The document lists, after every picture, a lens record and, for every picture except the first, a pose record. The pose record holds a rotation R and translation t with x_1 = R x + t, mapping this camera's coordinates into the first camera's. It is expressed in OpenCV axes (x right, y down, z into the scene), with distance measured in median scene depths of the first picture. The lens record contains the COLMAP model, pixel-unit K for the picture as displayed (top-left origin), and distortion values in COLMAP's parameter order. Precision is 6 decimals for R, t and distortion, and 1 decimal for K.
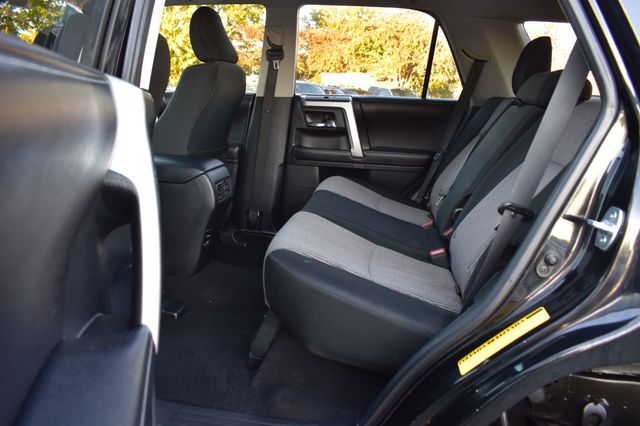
lens RADIAL K [[497.6, 0, 320.0], [0, 497.6, 213.0], [0, 0, 1]] dist [-0.096013, 0.001534]
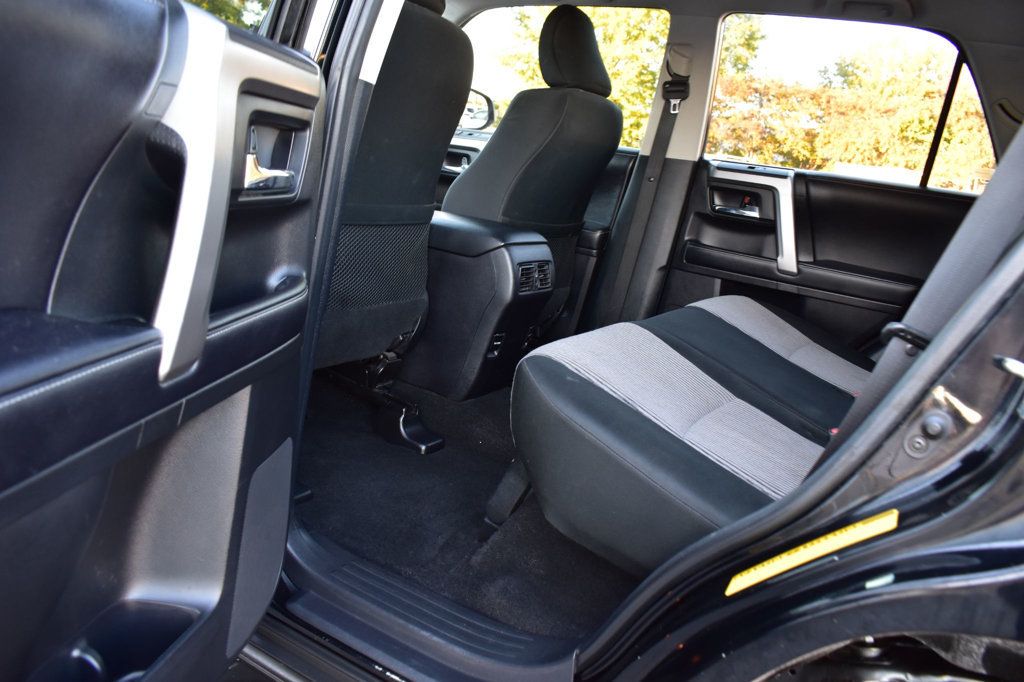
lens RADIAL K [[796.2, 0, 512.0], [0, 796.2, 341.0], [0, 0, 1]] dist [-0.096013, 0.001534]
pose [[0.921853, 0.169298, -0.348605, 0.114724], [-0.181704, 0.983349, -0.002940, 0.030934], [0.342303, 0.066053, 0.937265, 0.014759]]
